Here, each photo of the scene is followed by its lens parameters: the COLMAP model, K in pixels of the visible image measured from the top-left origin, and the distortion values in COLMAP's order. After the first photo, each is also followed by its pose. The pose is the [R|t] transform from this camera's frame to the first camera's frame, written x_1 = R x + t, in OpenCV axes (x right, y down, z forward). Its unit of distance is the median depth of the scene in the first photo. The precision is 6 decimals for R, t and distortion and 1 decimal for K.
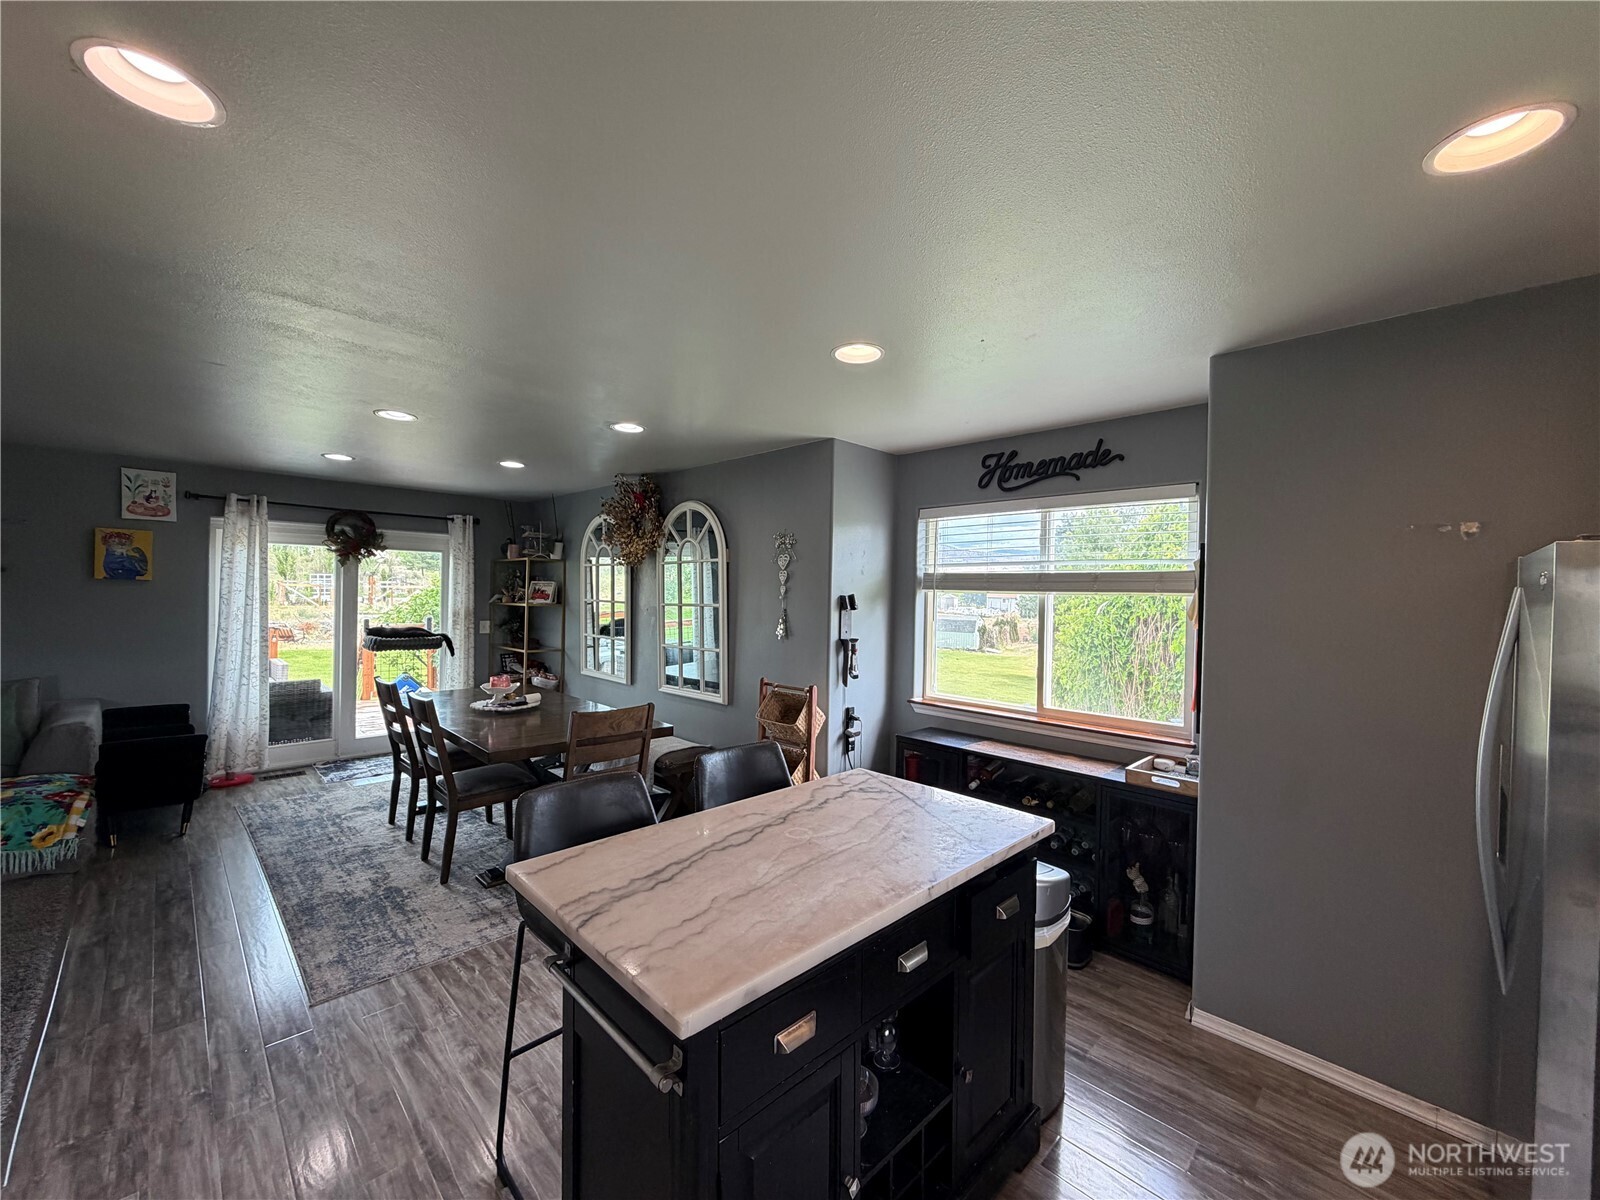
lens RADIAL K [[638.1, 0, 793.1], [0, 638.1, 596.8], [0, 0, 1]] dist [-0.002337, 0.001033]
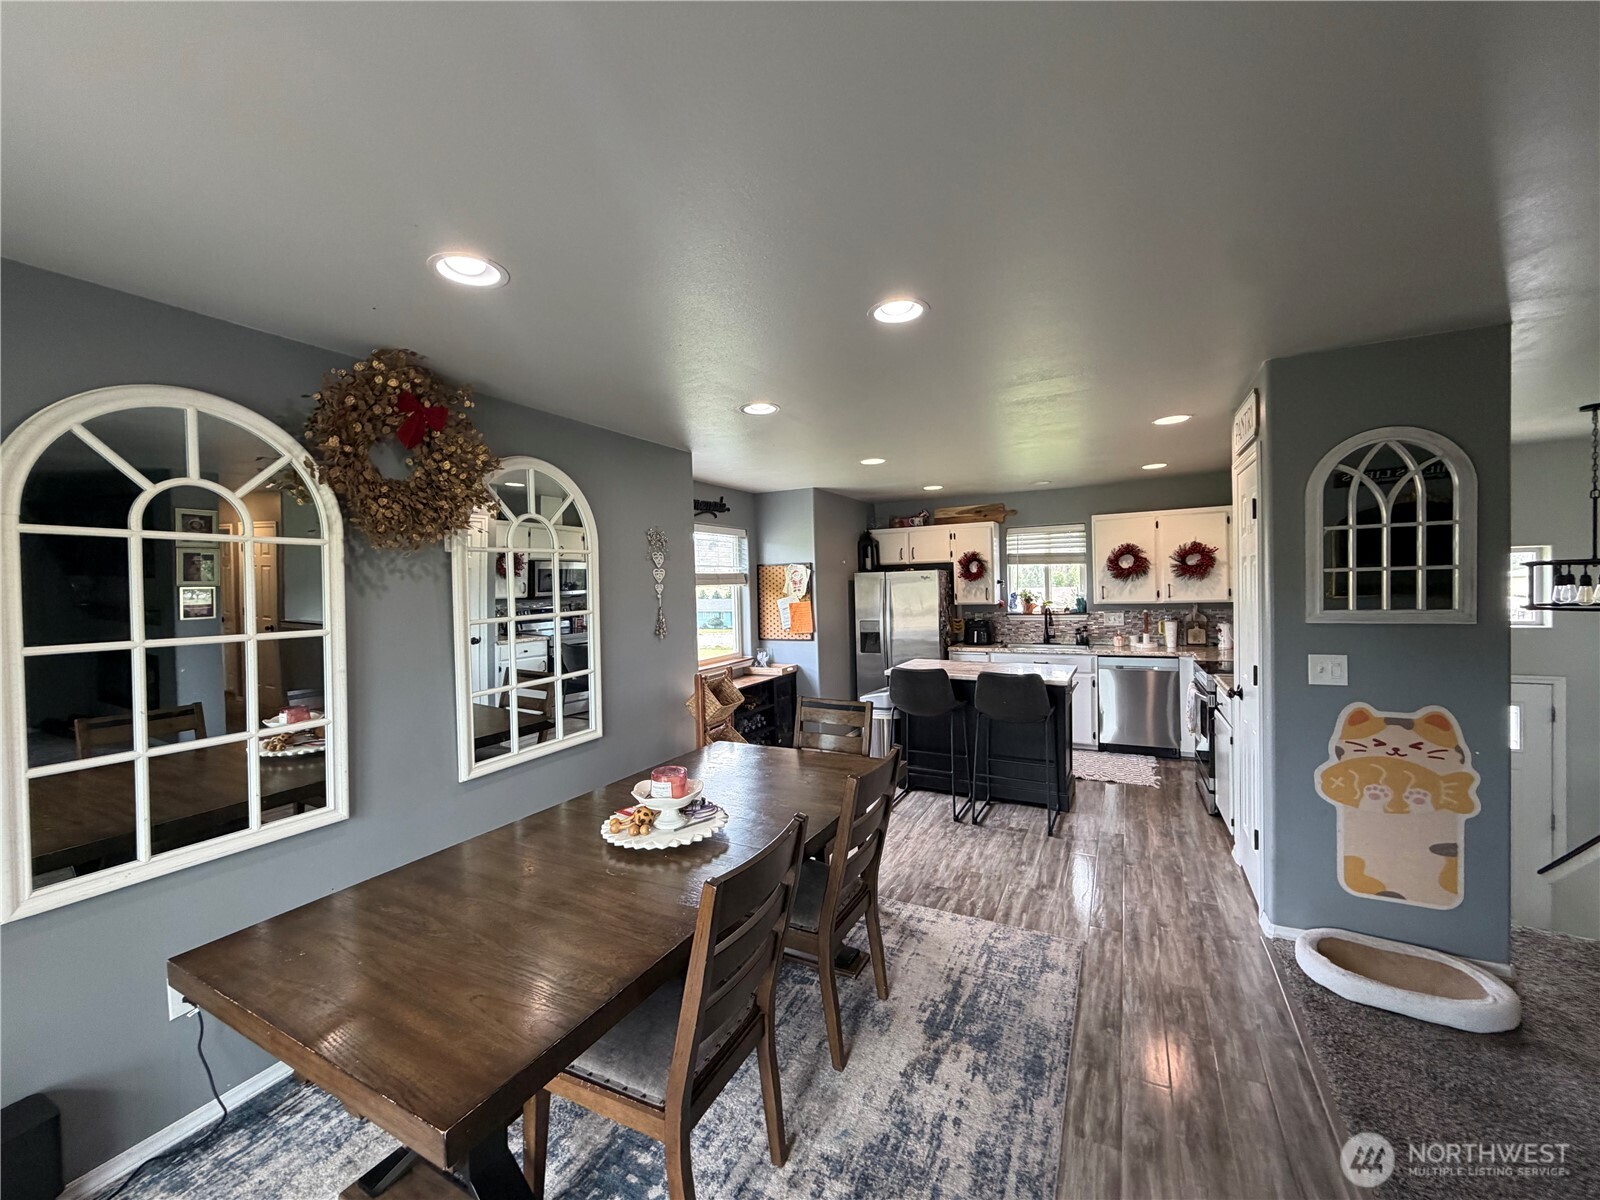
lens RADIAL K [[638.1, 0, 792.2], [0, 638.1, 595.8], [0, 0, 1]] dist [-0.002337, 0.001033]
pose [[-0.306273, -0.028441, 0.951519, -1.089692], [0.025020, 0.998968, 0.037912, -0.033849], [-0.951615, 0.035418, -0.305246, 1.191873]]
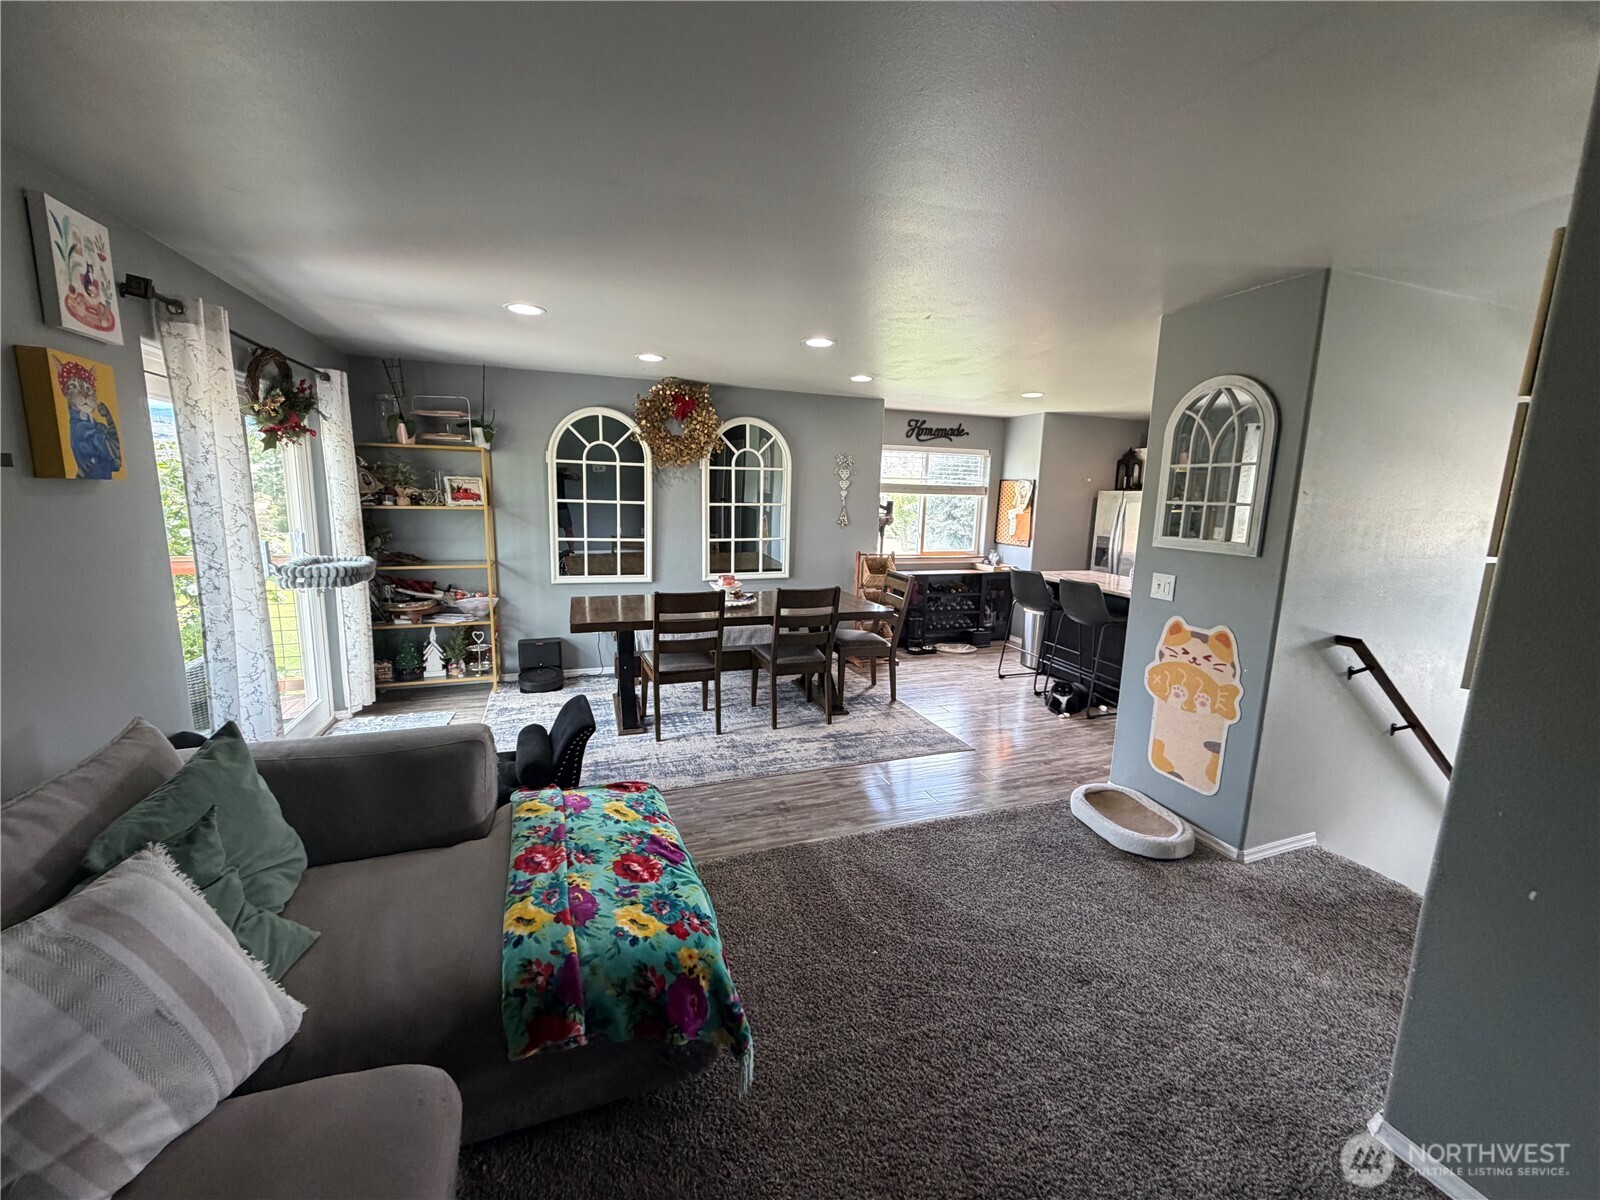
lens RADIAL K [[638.1, 0, 791.8], [0, 638.1, 596.7], [0, 0, 1]] dist [-0.002337, 0.001033]
pose [[0.424046, -0.156238, 0.892062, -1.571968], [-0.013643, 0.983793, 0.178789, -0.041498], [-0.905538, -0.087985, 0.415042, 0.496814]]
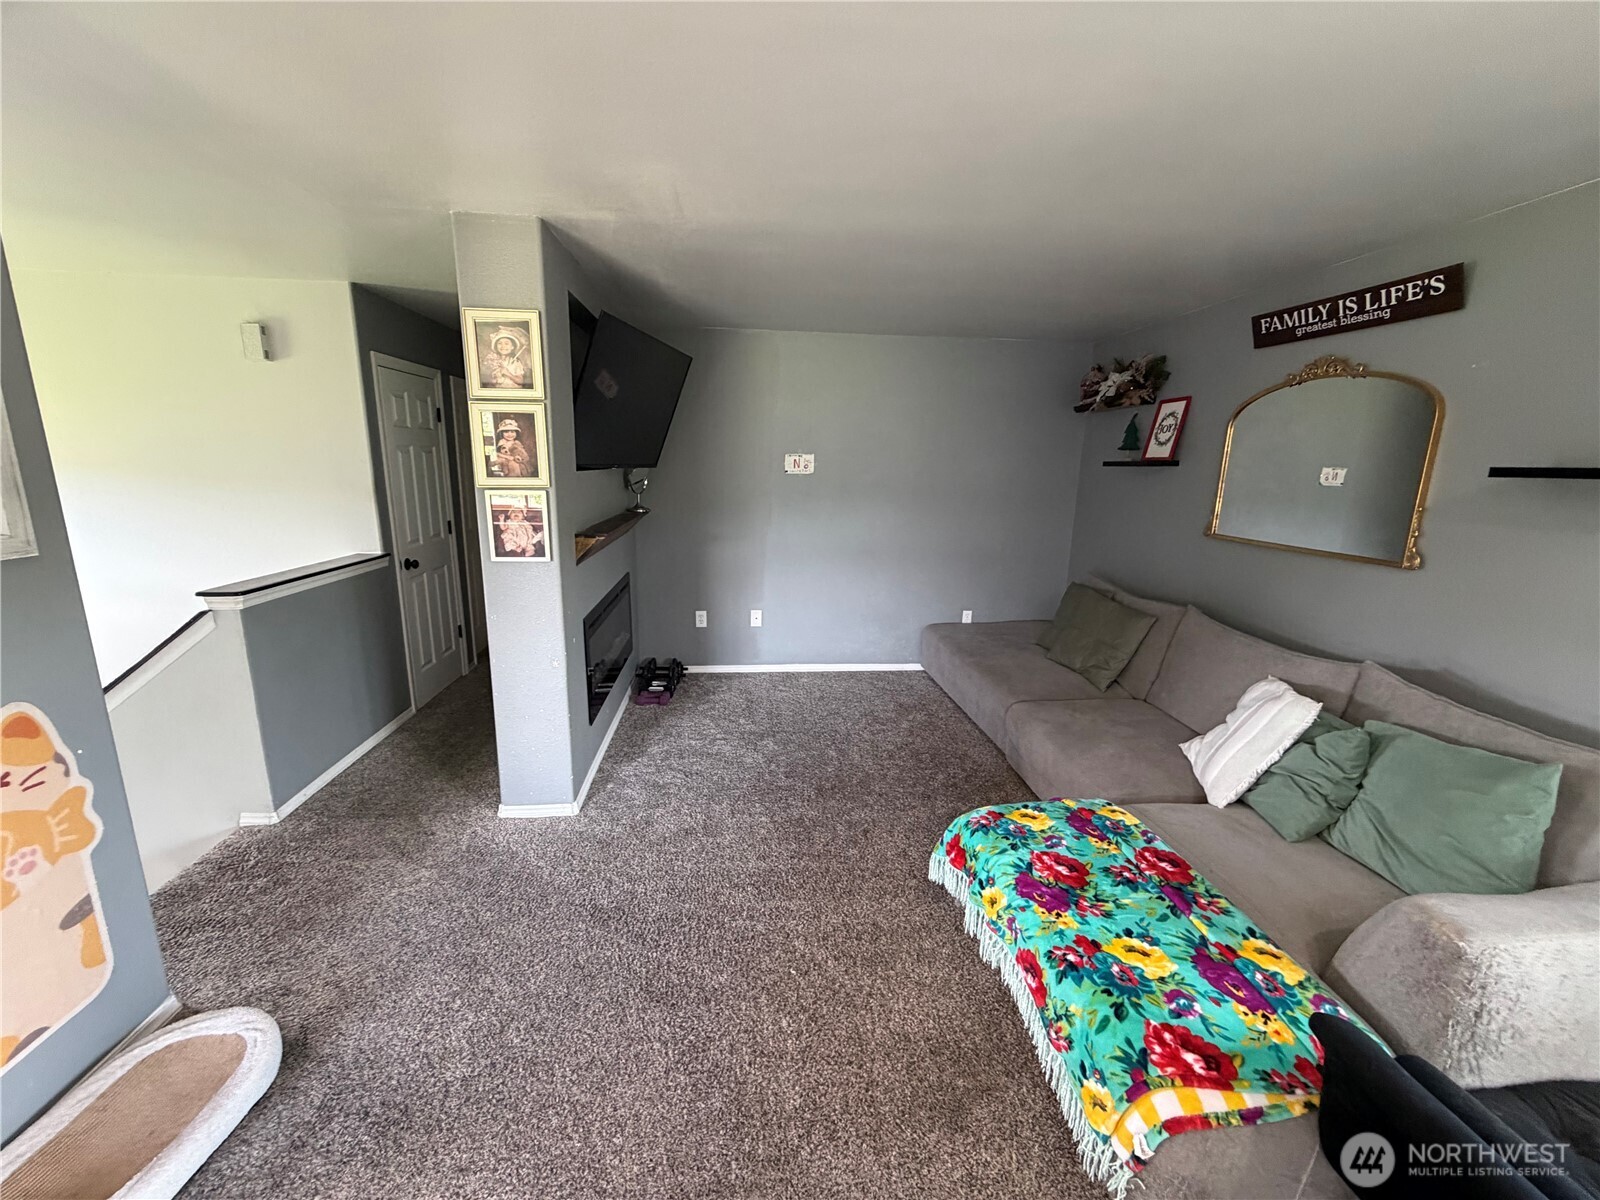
lens RADIAL K [[638.1, 0, 796.5], [0, 638.1, 602.9], [0, 0, 1]] dist [-0.002337, 0.001033]
pose [[-0.638863, 0.136822, -0.757056, -0.678192], [-0.031637, 0.978553, 0.203551, -0.030129], [0.768670, 0.153992, -0.620833, 0.943459]]
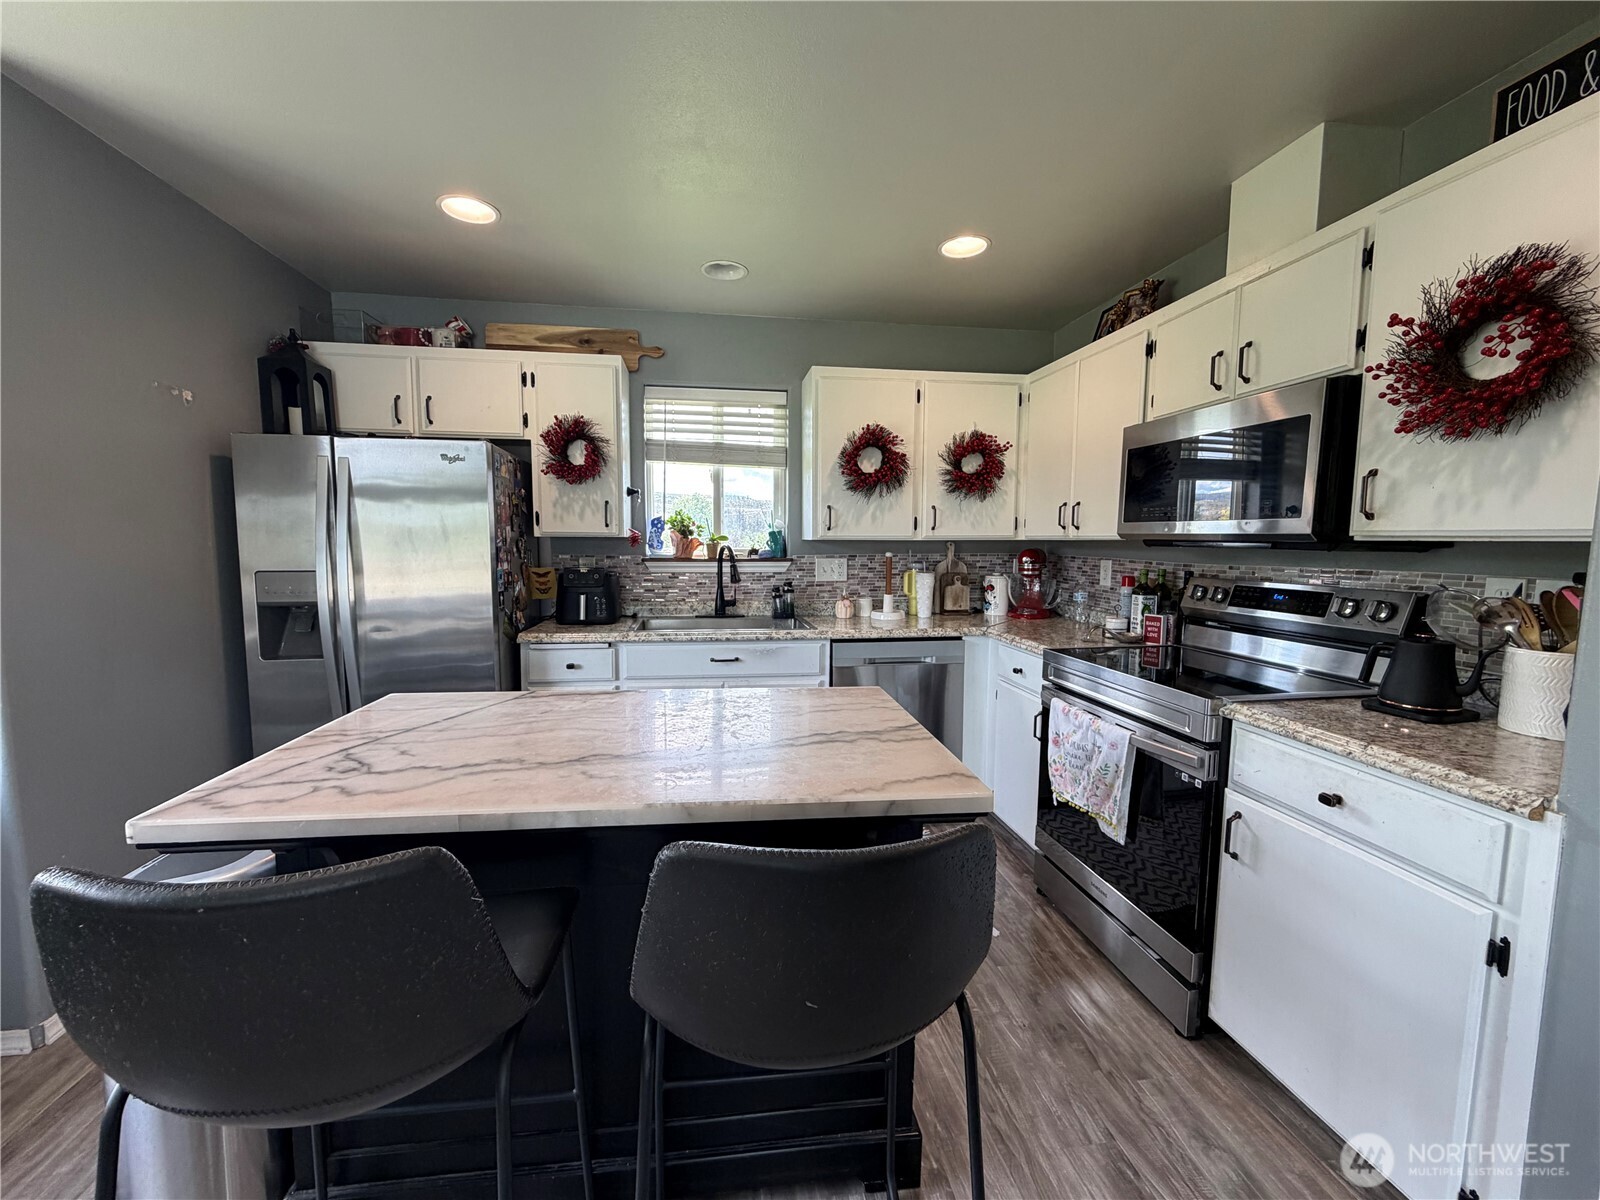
lens RADIAL K [[638.1, 0, 792.8], [0, 638.1, 599.6], [0, 0, 1]] dist [-0.002337, 0.001033]
pose [[-0.804246, -0.079709, 0.588927, -0.265282], [-0.020335, 0.994075, 0.106774, 0.057197], [-0.593948, 0.073897, -0.801102, 0.666456]]
